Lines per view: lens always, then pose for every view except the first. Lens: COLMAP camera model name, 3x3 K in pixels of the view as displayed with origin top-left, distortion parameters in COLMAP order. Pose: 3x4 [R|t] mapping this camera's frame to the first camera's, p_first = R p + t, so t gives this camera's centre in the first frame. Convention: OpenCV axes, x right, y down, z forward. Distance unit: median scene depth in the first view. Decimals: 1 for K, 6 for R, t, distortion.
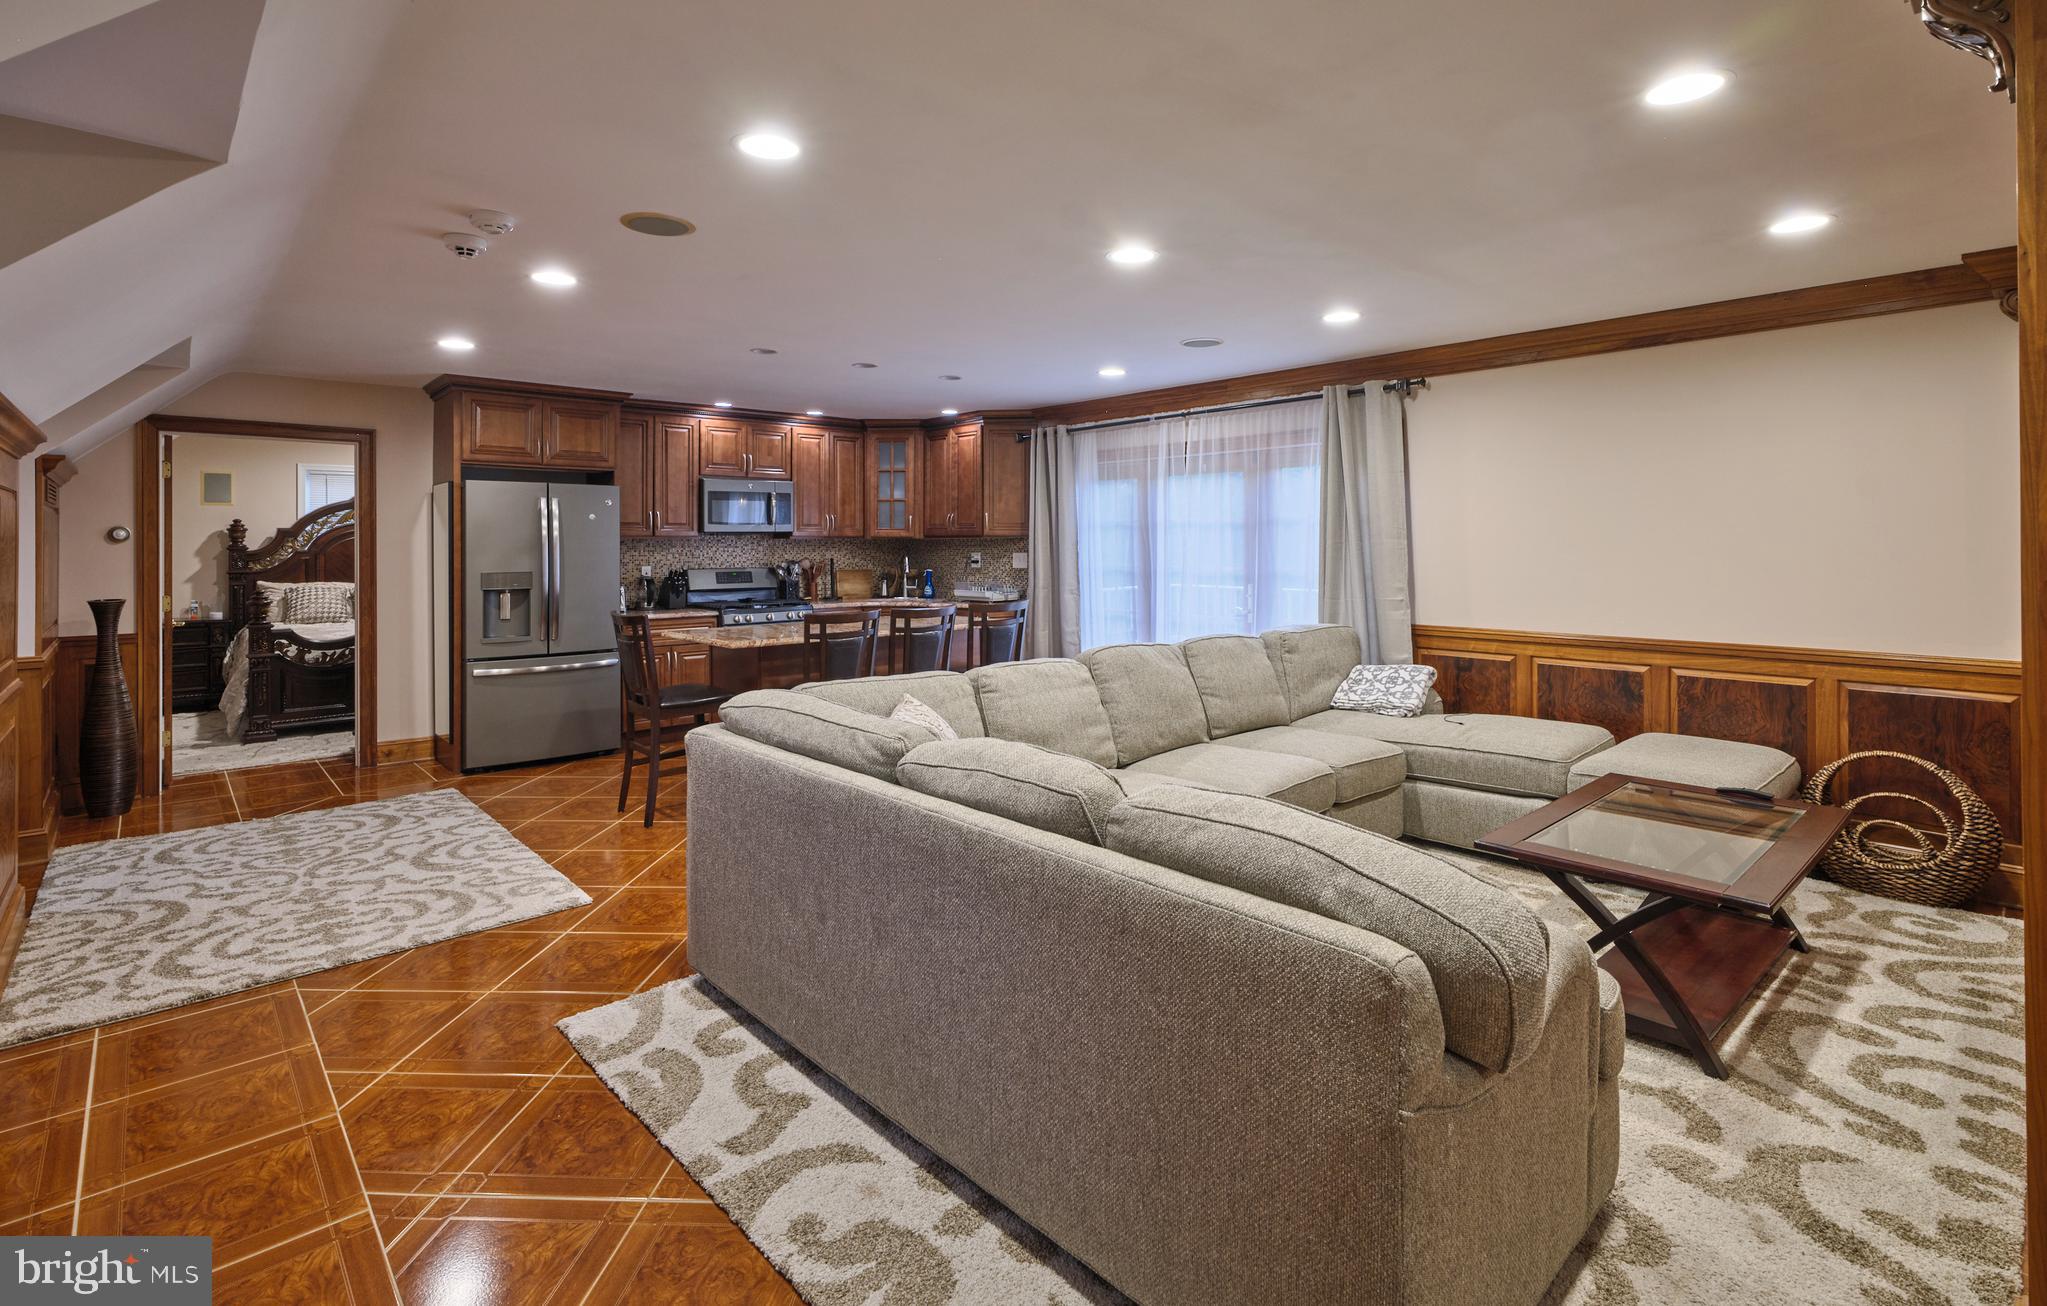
lens RADIAL K [[951.6, 0, 1019.0], [0, 951.6, 618.6], [0, 0, 1]] dist [-0.000982, -0.000504]
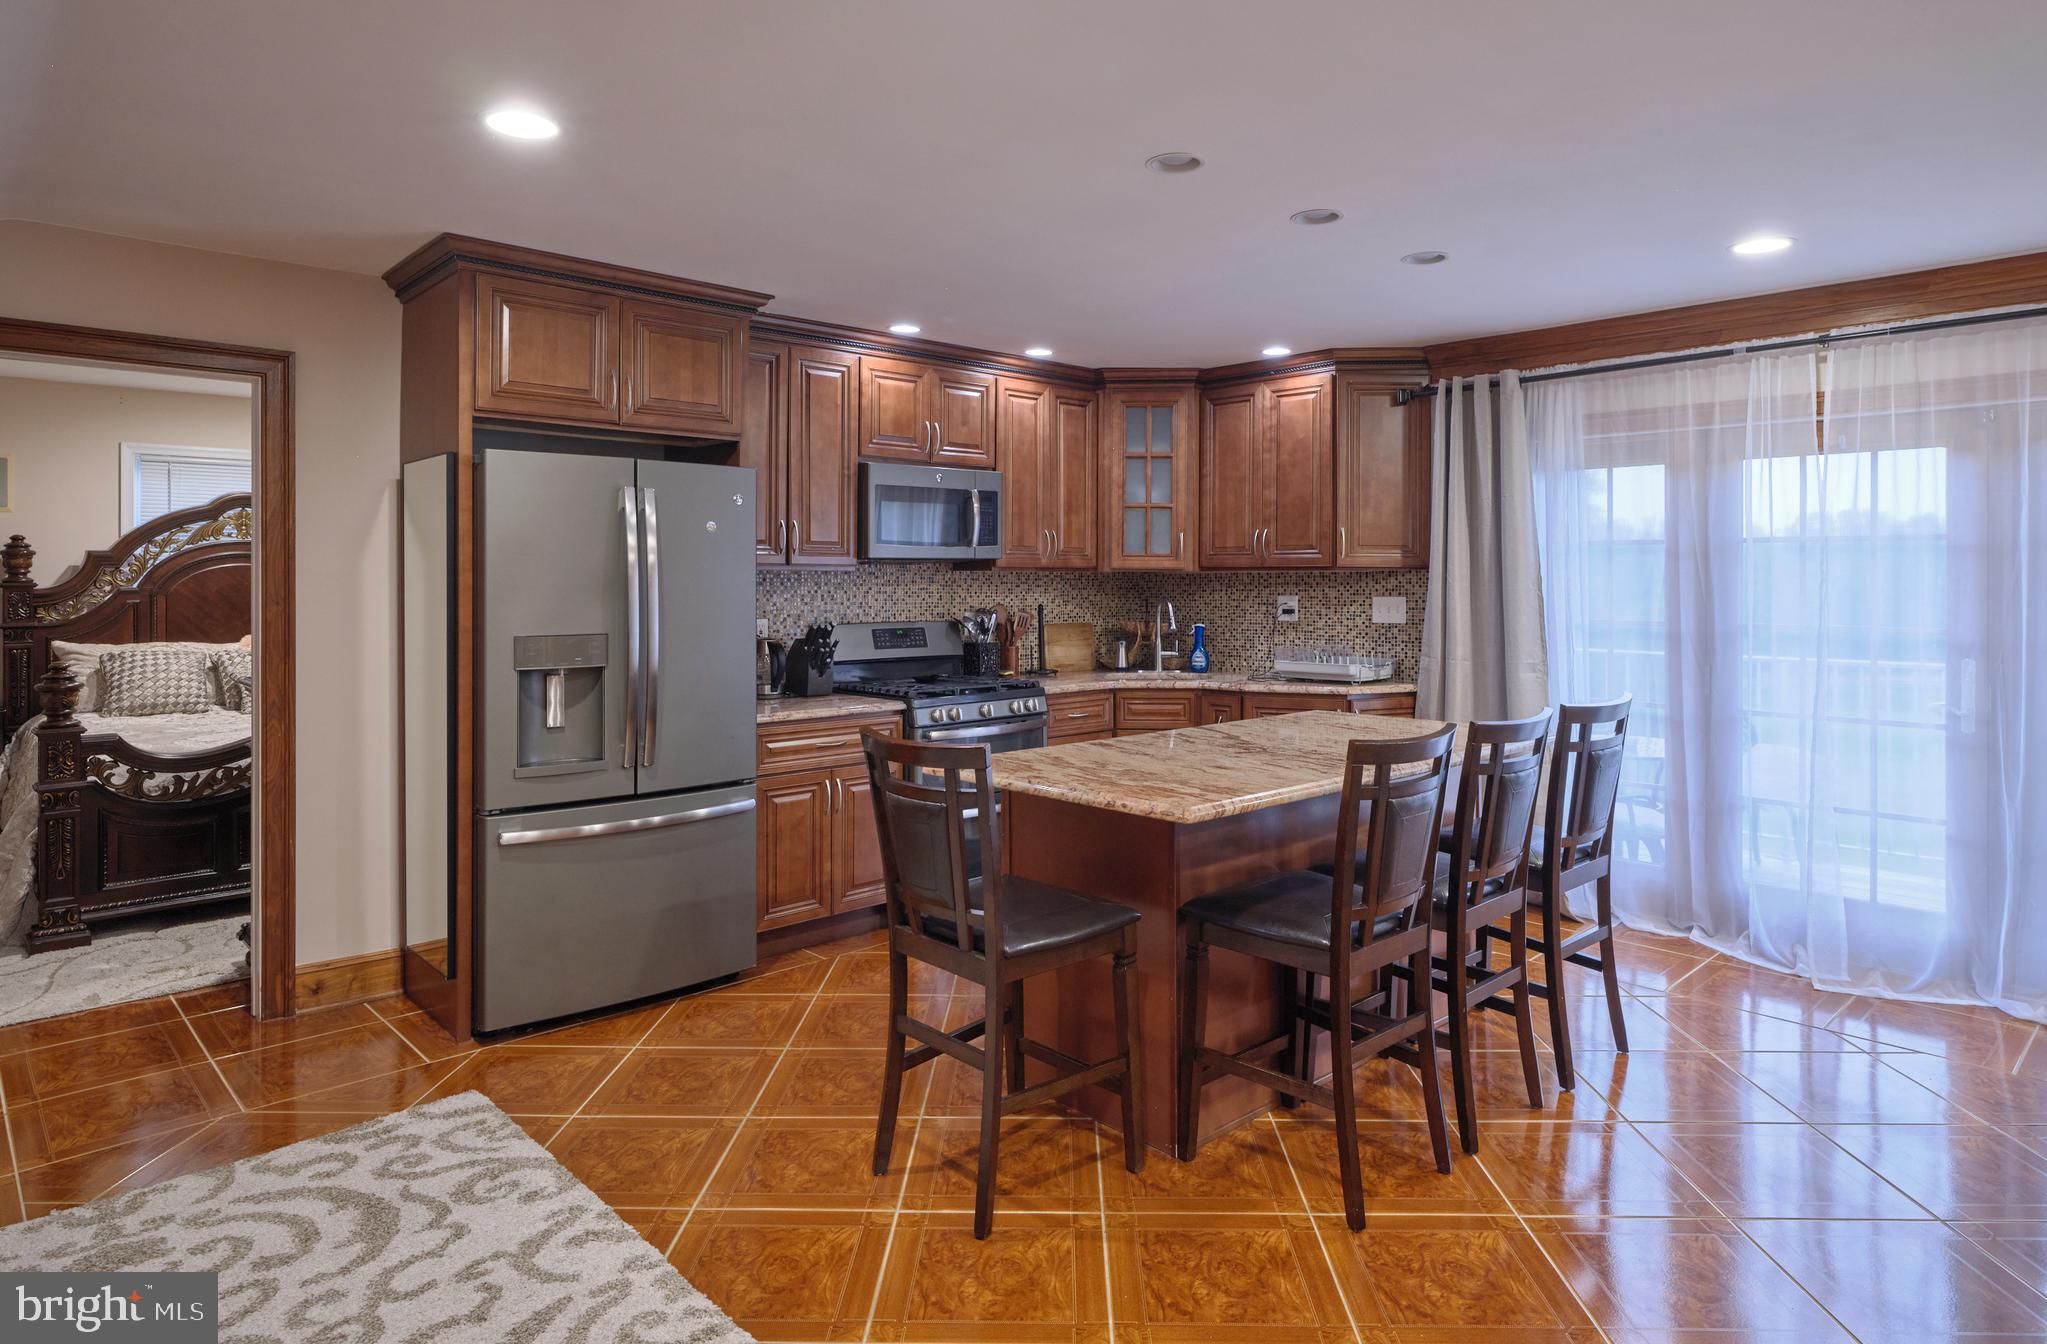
lens RADIAL K [[1175.5, 0, 1023.5], [0, 1175.5, 672.0], [0, 0, 1]] dist [-0.002107, -0.000365]
pose [[0.999802, 0.001323, 0.019852, -0.248331], [-0.001295, 0.999998, -0.001427, -0.022922], [-0.019854, 0.001401, 0.999802, 0.303488]]
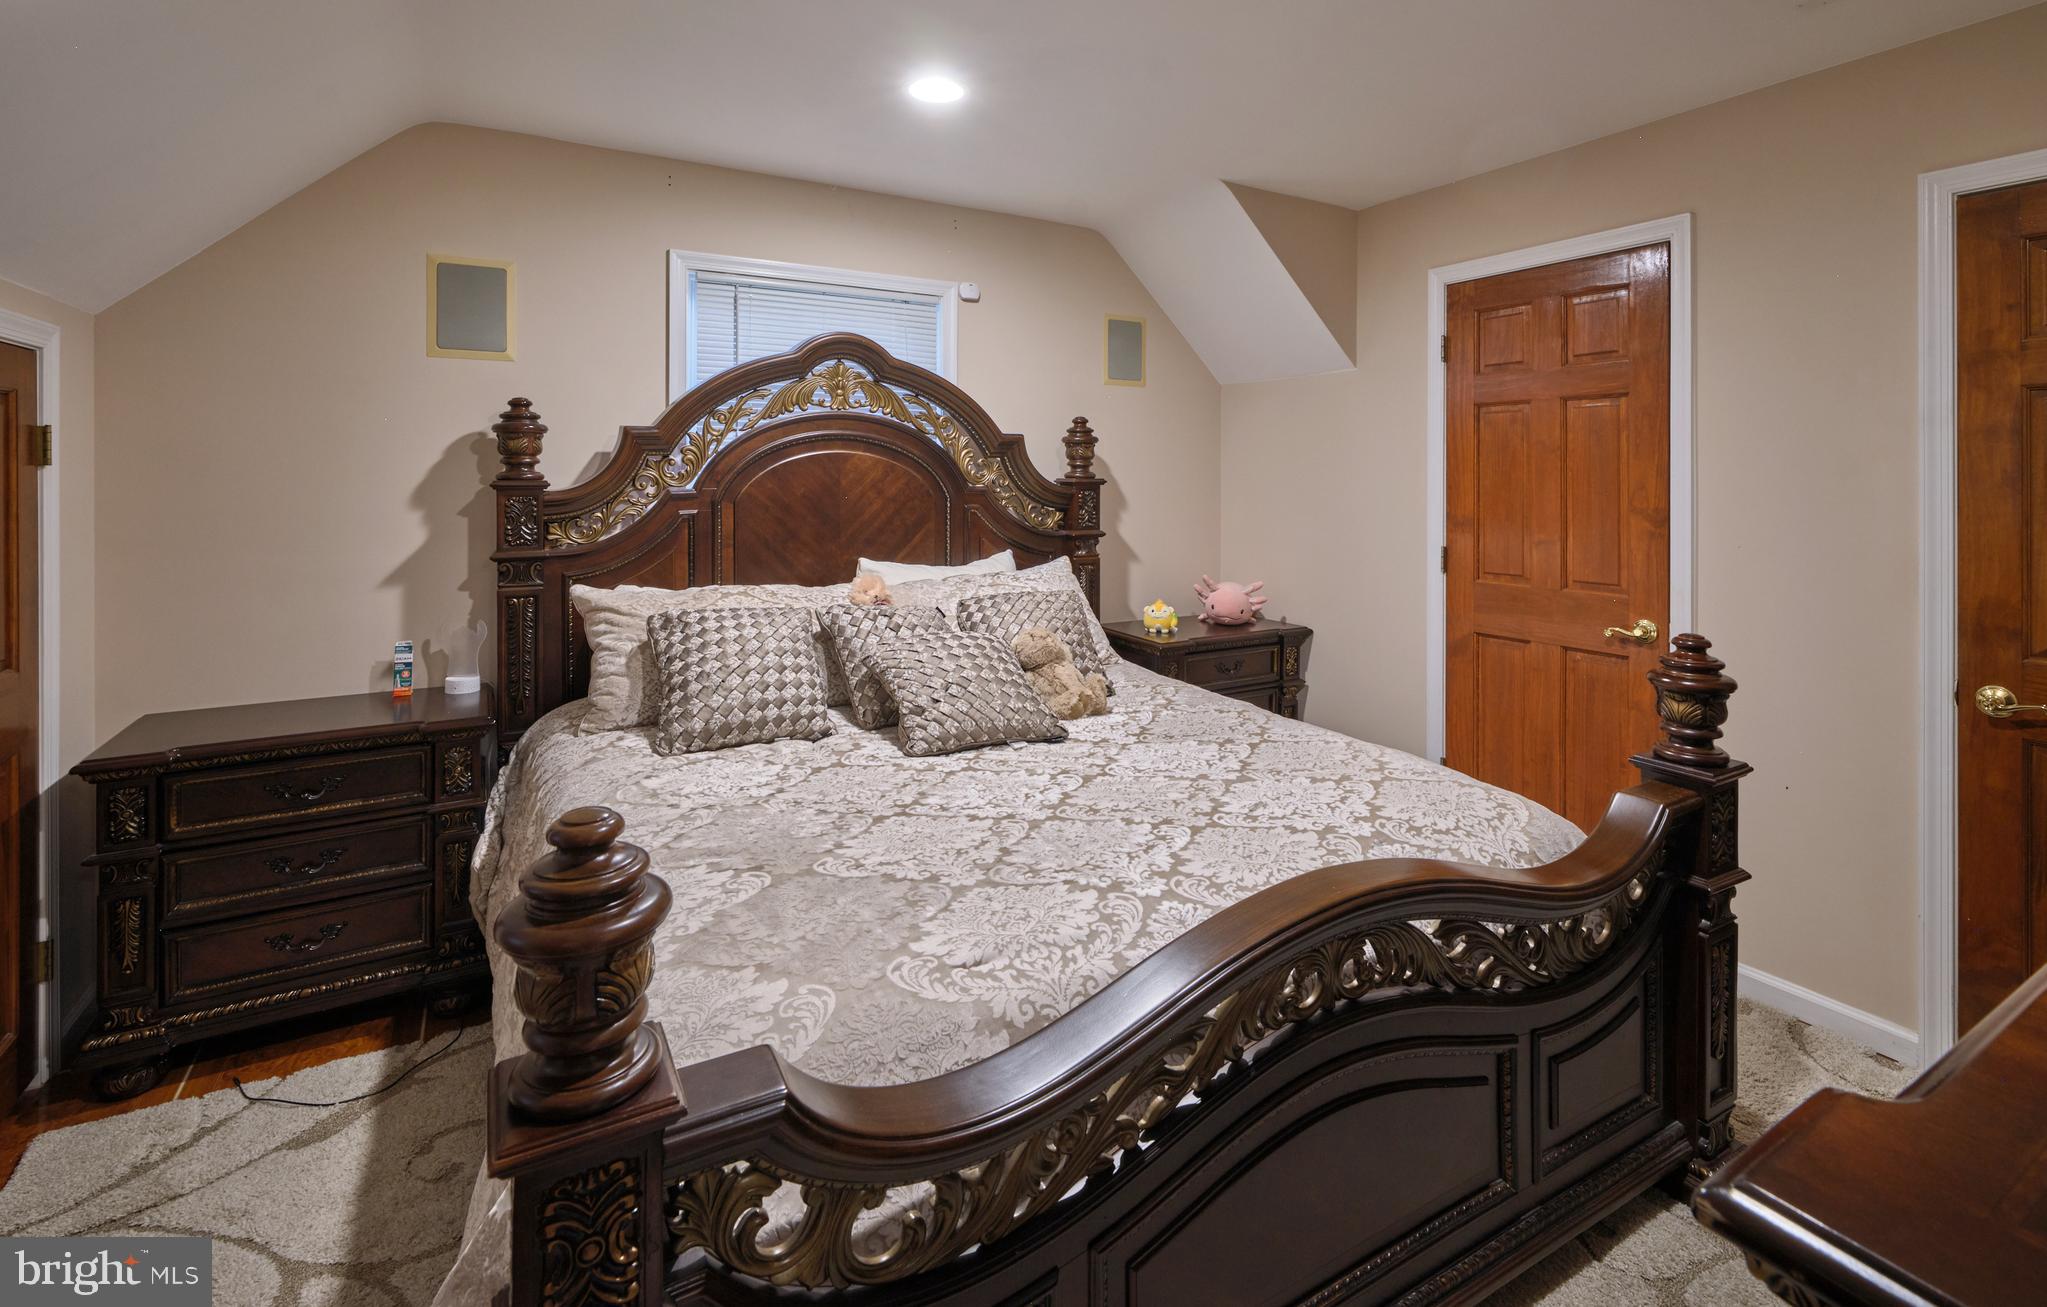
lens RADIAL K [[901.7, 0, 1022.9], [0, 901.7, 583.9], [0, 0, 1]] dist [0.000298, -0.000033]
pose [[0.977447, 0.031105, -0.208876, -0.660784], [-0.023057, 0.998899, 0.040854, -0.063656], [0.209917, -0.035117, 0.977088, 0.824911]]
